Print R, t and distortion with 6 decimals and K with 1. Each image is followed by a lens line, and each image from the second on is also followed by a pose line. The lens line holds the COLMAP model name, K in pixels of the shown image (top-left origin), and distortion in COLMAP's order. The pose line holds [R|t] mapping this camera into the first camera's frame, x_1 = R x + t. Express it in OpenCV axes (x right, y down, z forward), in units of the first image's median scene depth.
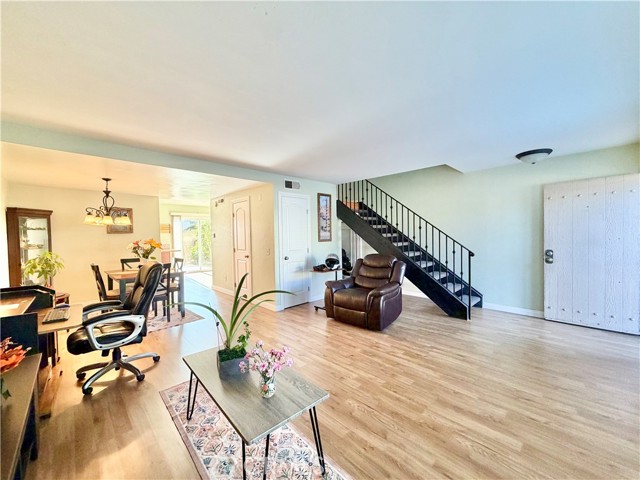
lens RADIAL K [[255.1, 0, 316.1], [0, 255.1, 242.4], [0, 0, 1]] dist [0.002424, -0.000157]
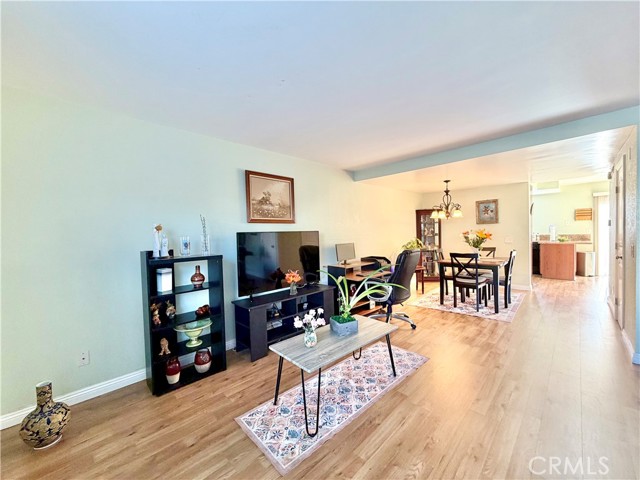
lens RADIAL K [[255.1, 0, 319.9], [0, 255.1, 240.6], [0, 0, 1]] dist [0.002424, -0.000157]
pose [[0.013597, 0.040123, -0.999102, 0.893333], [-0.003690, 0.999190, 0.040077, -0.013964], [0.999901, 0.003141, 0.013734, 0.799826]]
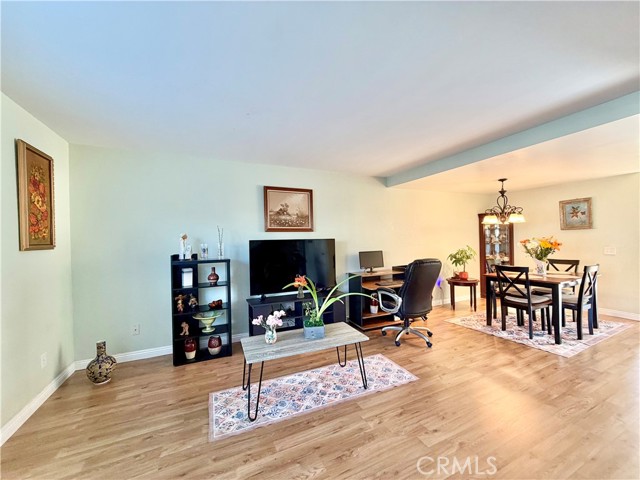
lens RADIAL K [[255.1, 0, 319.2], [0, 255.1, 241.0], [0, 0, 1]] dist [0.002424, -0.000157]
pose [[-0.325909, 0.020834, -0.945172, 0.891737], [-0.004197, 0.999715, 0.023483, -0.038929], [0.945392, 0.011620, -0.325728, 1.368046]]
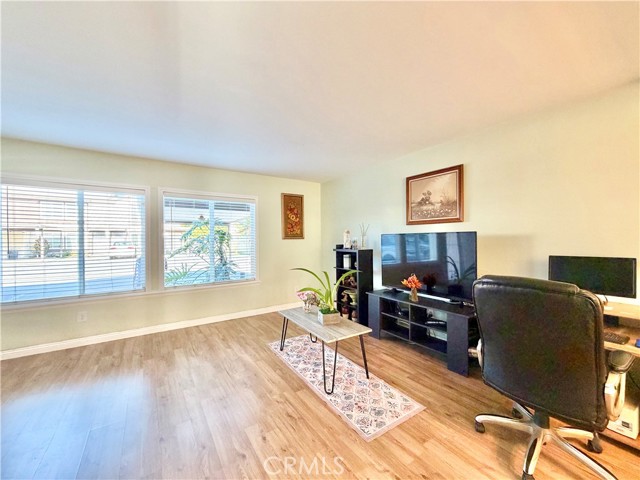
lens RADIAL K [[255.1, 0, 319.3], [0, 255.1, 240.9], [0, 0, 1]] dist [0.002424, -0.000157]
pose [[-0.984626, 0.023833, 0.173044, -0.503994], [0.030513, 0.998884, 0.036046, -0.034806], [-0.171991, 0.040772, -0.984254, 2.304635]]
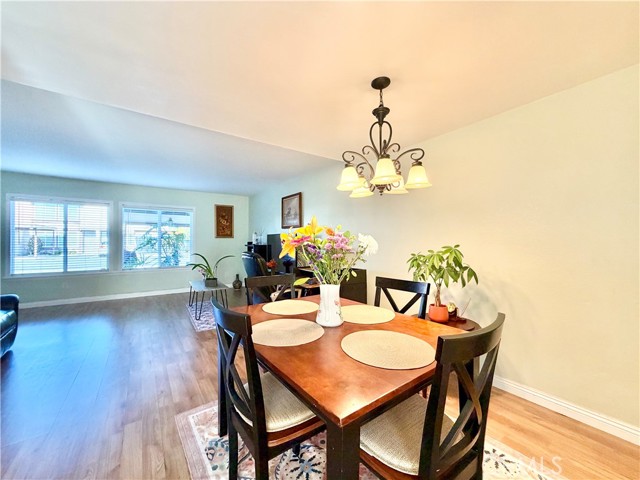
lens RADIAL K [[255.1, 0, 317.5], [0, 255.1, 239.5], [0, 0, 1]] dist [0.002424, -0.000157]
pose [[-0.986594, 0.013706, 0.162620, -1.667031], [0.016846, 0.999697, 0.017945, 0.012989], [-0.162325, 0.020444, -0.986526, 3.100078]]
